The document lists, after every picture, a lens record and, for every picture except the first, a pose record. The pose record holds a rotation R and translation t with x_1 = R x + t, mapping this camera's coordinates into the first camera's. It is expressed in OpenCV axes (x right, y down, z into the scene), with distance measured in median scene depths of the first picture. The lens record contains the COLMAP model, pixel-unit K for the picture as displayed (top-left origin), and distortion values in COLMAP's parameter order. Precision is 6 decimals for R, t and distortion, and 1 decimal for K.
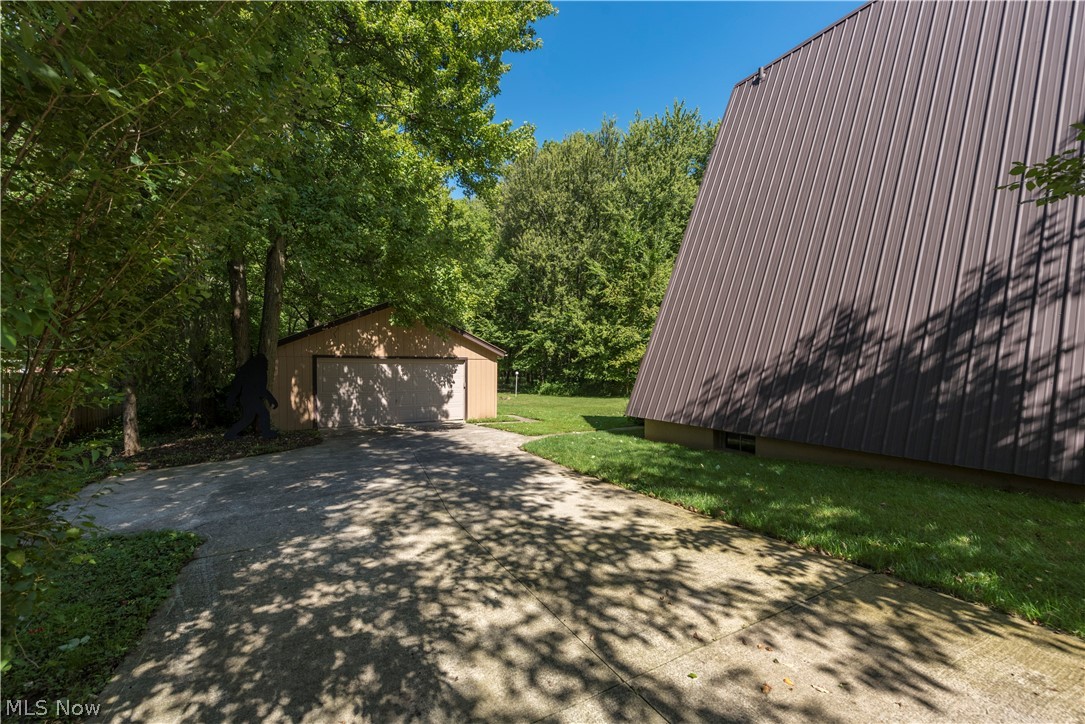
lens RADIAL K [[434.9, 0, 539.1], [0, 434.9, 362.2], [0, 0, 1]] dist [-0.009388, -0.000107]
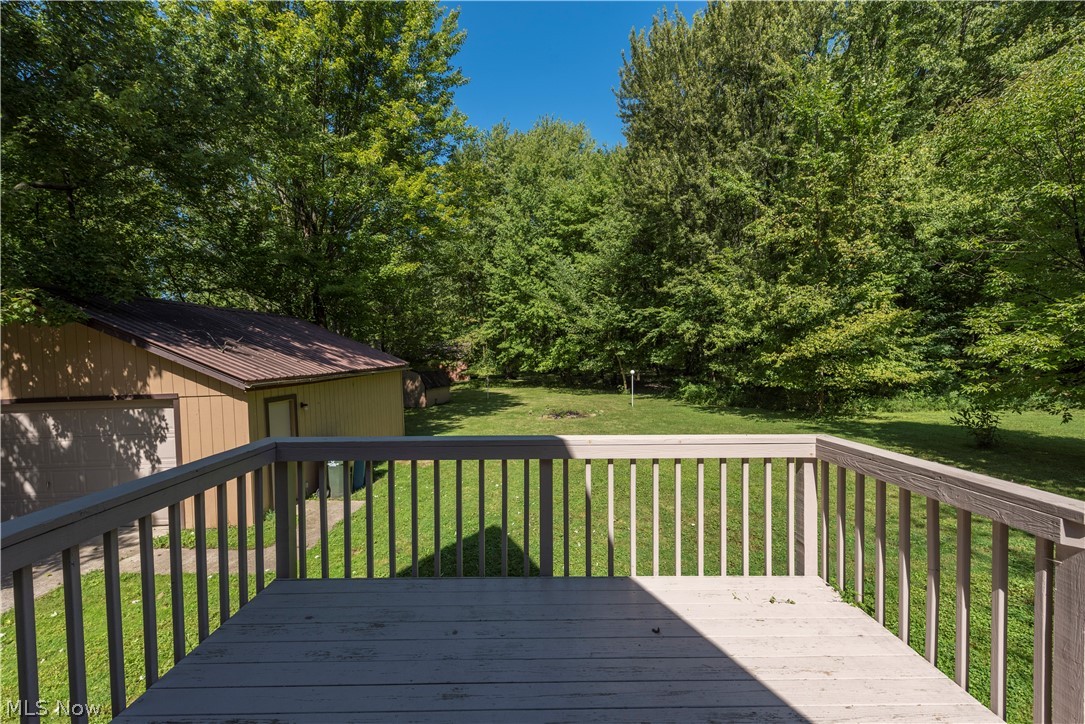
lens RADIAL K [[432.4, 0, 524.1], [0, 432.4, 374.0], [0, 0, 1]] dist [-0.009728, -0.000082]
pose [[0.856578, -0.008822, -0.515942, 0.171582], [0.043861, 0.997480, 0.055764, -0.020158], [0.514150, -0.070396, 0.854807, 0.376411]]
